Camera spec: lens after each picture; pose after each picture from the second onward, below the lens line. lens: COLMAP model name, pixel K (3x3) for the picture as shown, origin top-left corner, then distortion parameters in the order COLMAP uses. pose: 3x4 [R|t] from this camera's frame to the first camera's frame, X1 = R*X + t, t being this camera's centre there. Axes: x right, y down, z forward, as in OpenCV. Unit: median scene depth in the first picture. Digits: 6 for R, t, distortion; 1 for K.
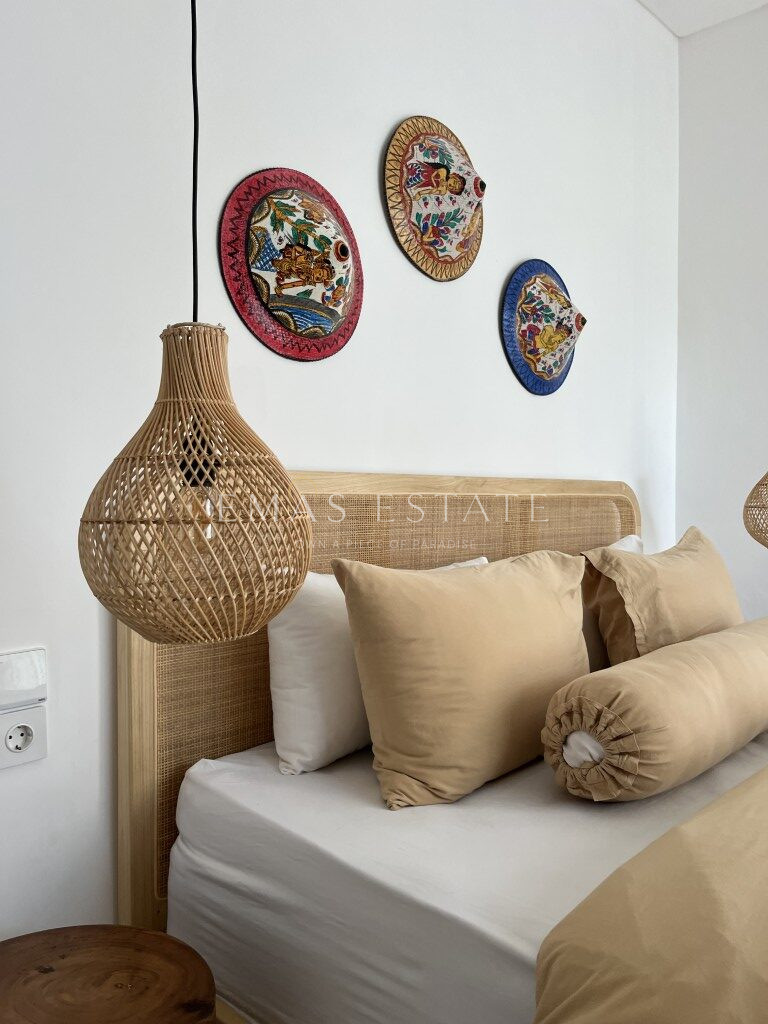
lens RADIAL K [[785.8, 0, 384.0], [0, 785.8, 512.0], [0, 0, 1]] dist [0.021982, -0.048156]
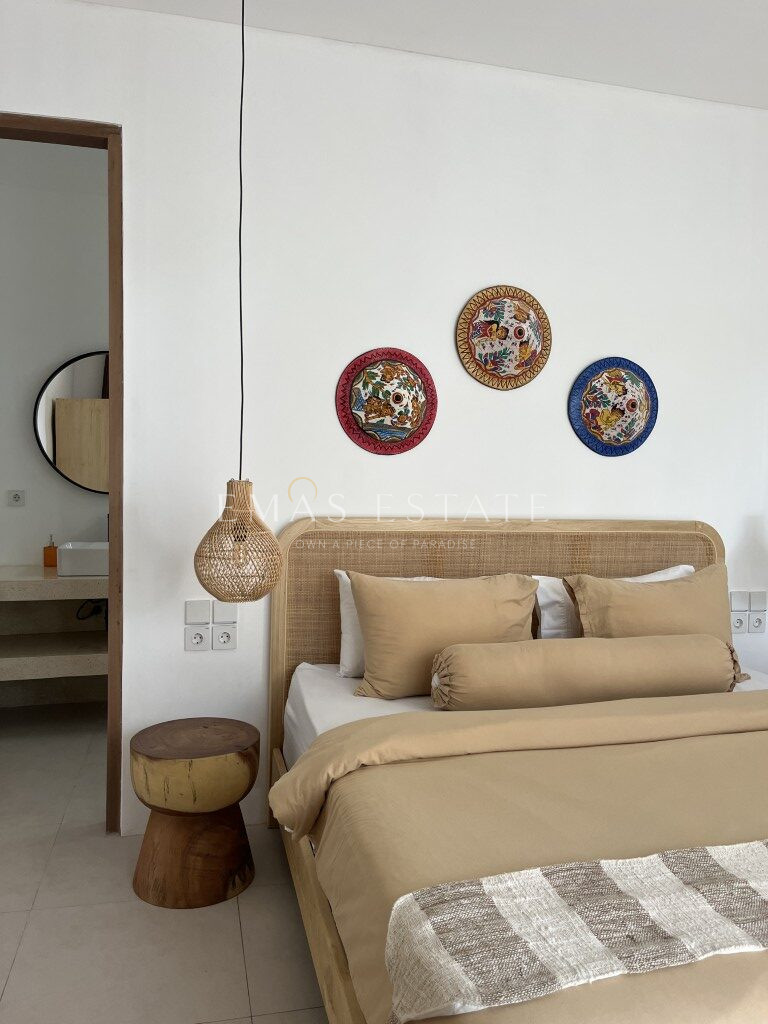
lens RADIAL K [[785.8, 0, 384.0], [0, 785.8, 512.0], [0, 0, 1]] dist [0.021982, -0.048156]
pose [[0.846537, 0.046959, -0.530254, 0.734299], [-0.030420, 0.998741, 0.039882, -0.119104], [0.531460, -0.017631, 0.846900, -0.445508]]
